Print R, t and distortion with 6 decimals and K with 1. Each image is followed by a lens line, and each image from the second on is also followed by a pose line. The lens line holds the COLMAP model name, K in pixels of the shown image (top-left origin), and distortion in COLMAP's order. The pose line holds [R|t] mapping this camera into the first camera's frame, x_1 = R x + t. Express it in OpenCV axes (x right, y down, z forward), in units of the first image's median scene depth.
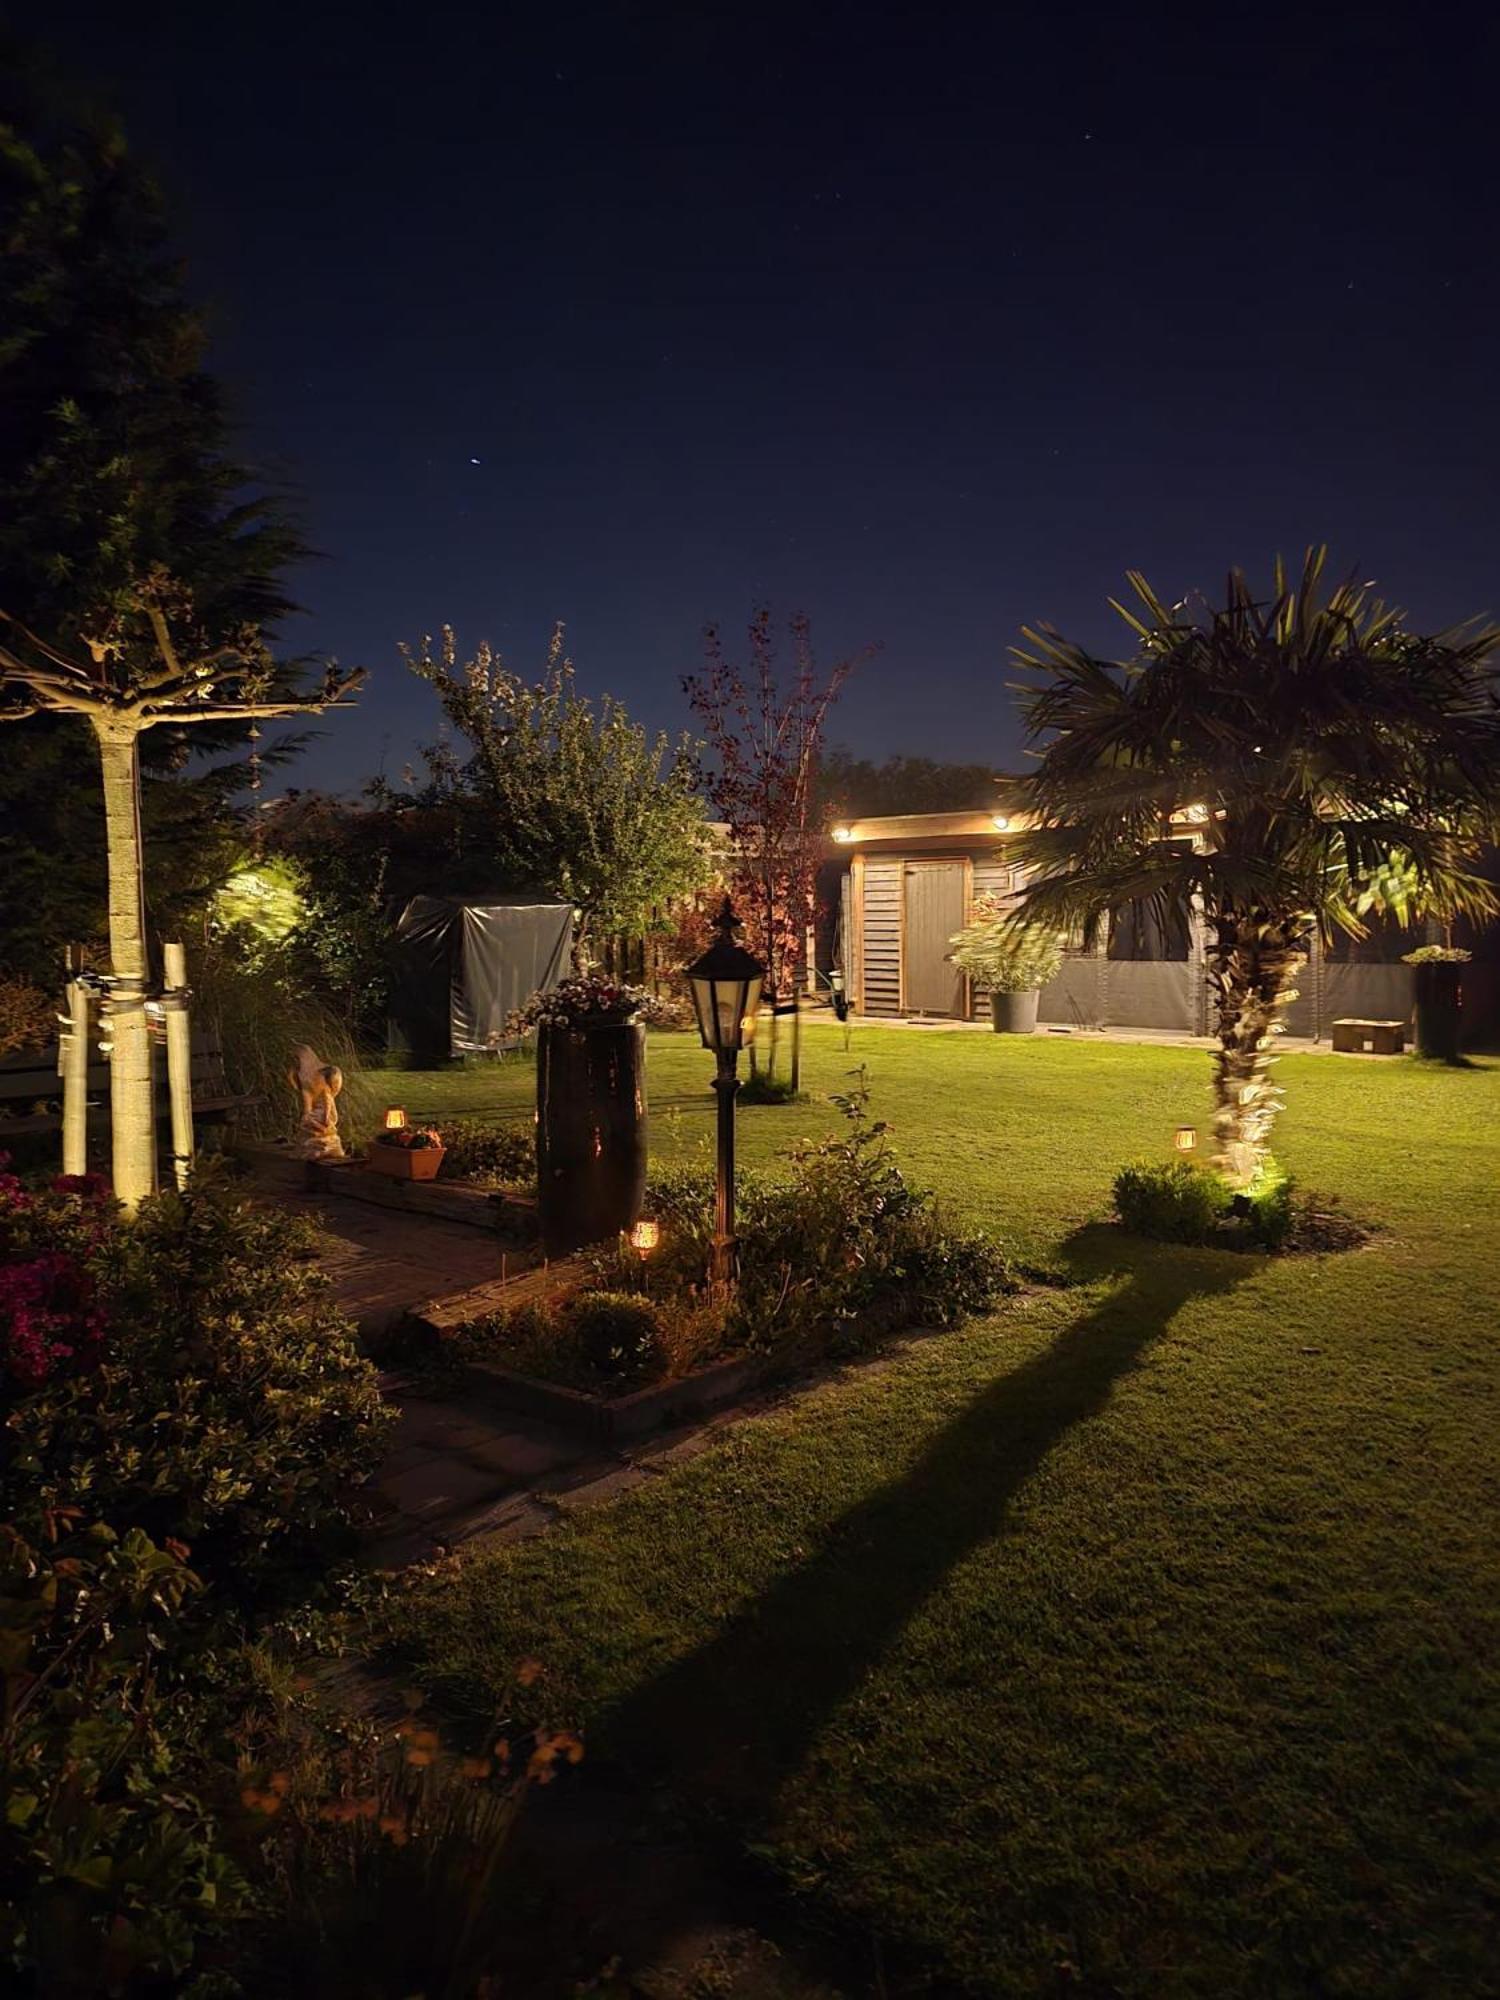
lens RADIAL K [[1442.4, 0, 750.0], [0, 1442.4, 1000.0], [0, 0, 1]] dist [0.099810, -0.099296]
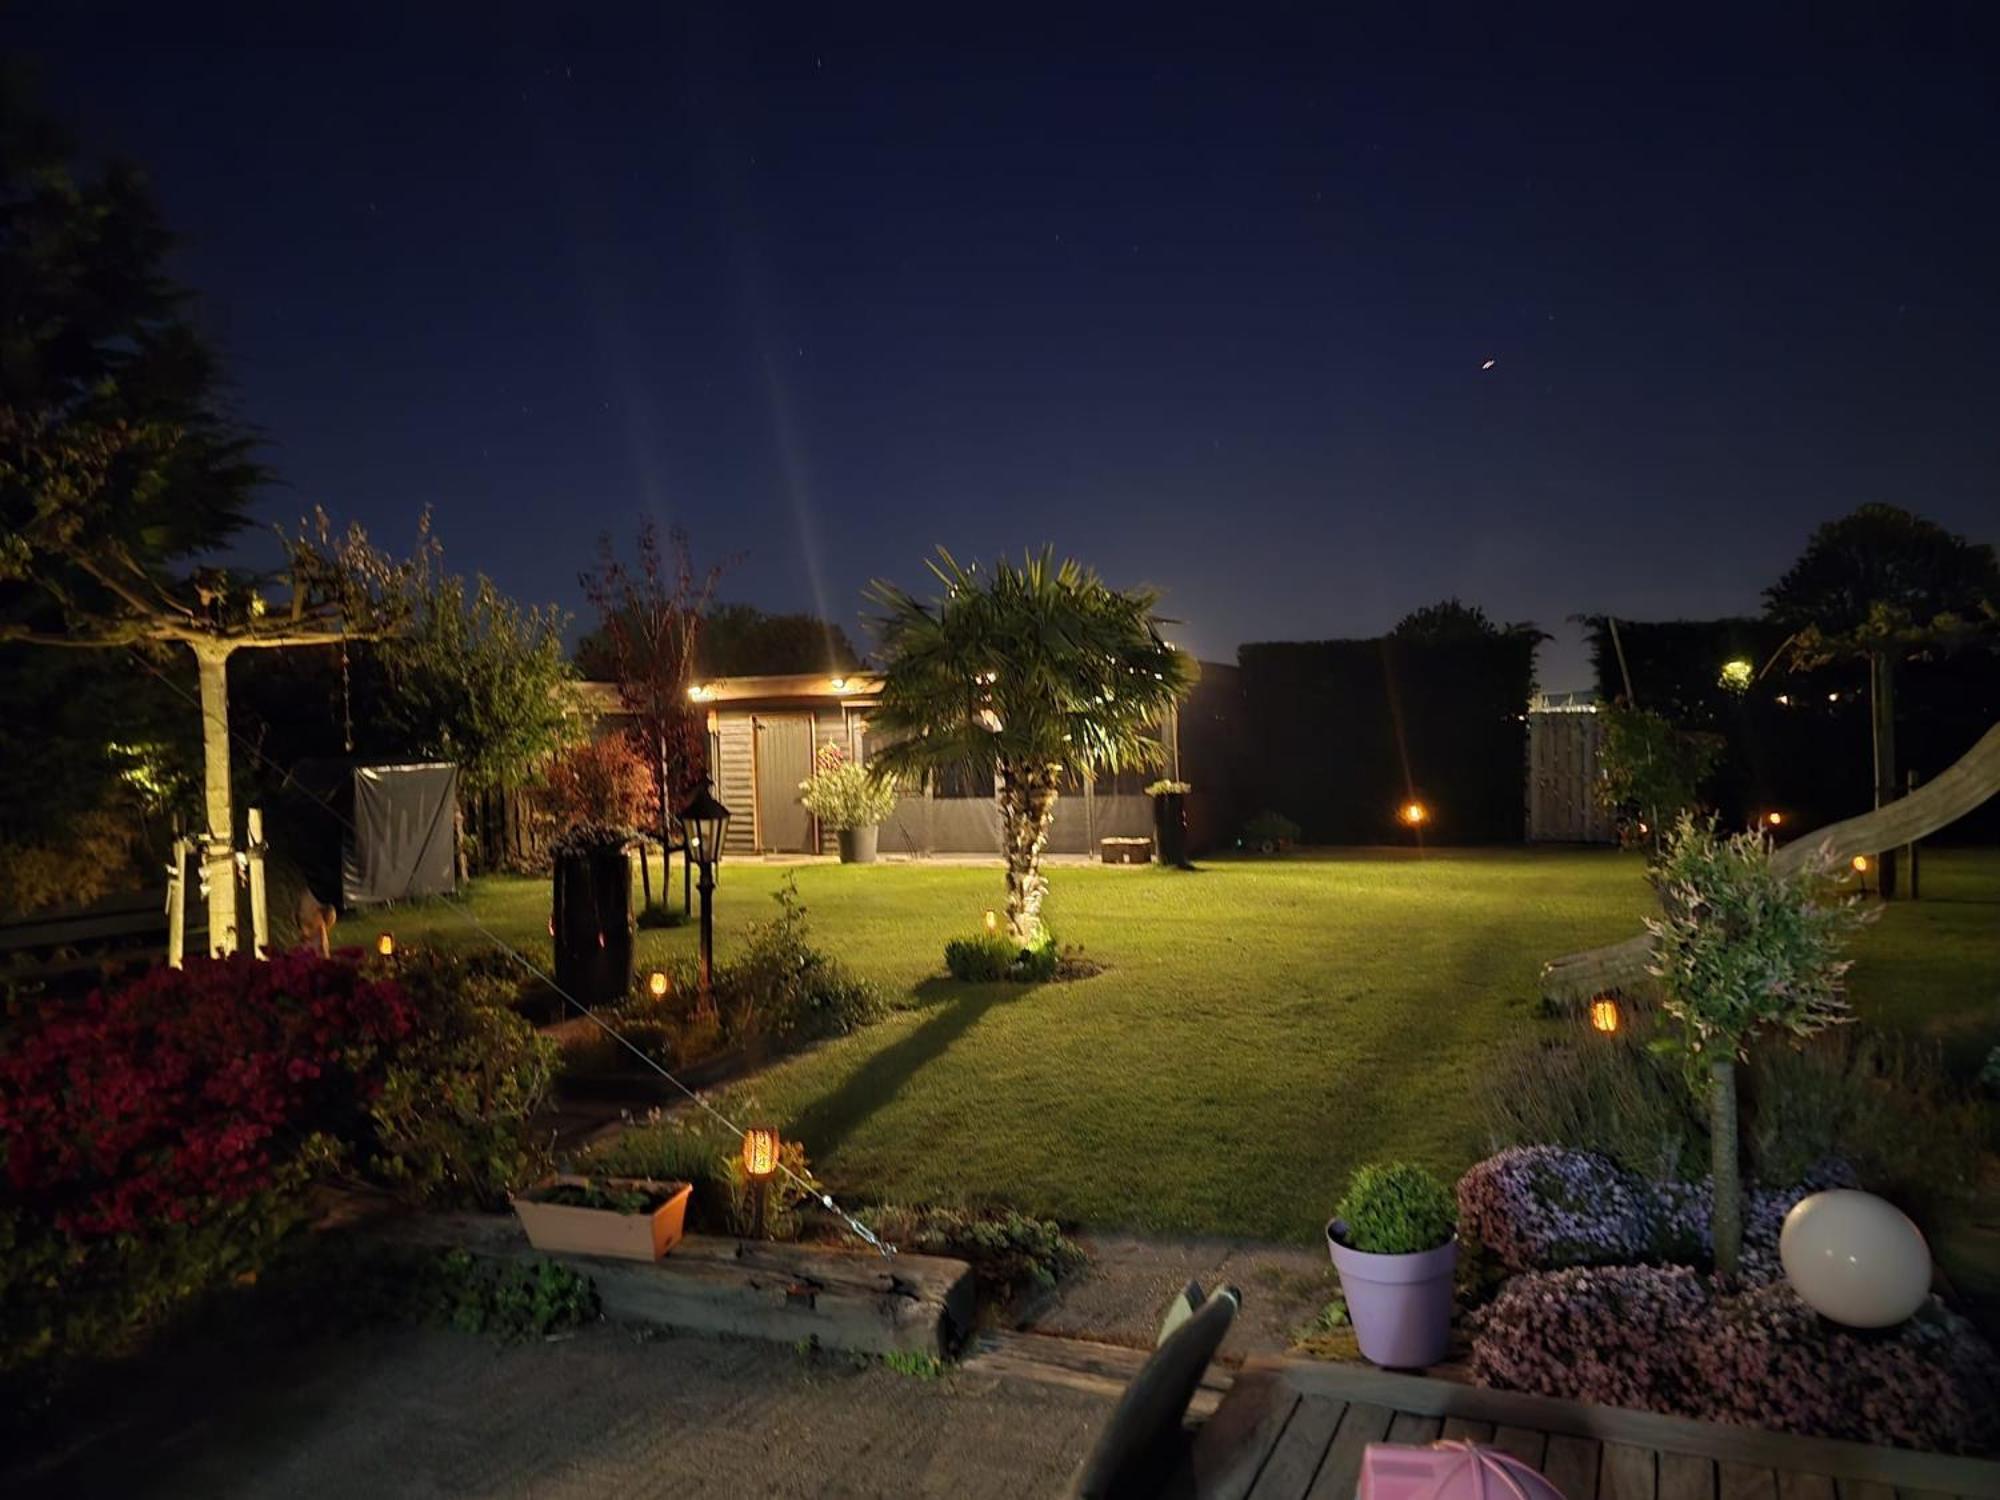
lens RADIAL K [[1442.4, 0, 1000.0], [0, 1442.4, 750.0], [0, 0, 1]] dist [0.099810, -0.099296]
pose [[0.957588, -0.021744, 0.287320, -0.084218], [0.040223, 0.997473, -0.058568, 0.008736], [-0.285320, 0.067641, 0.956042, -0.321247]]
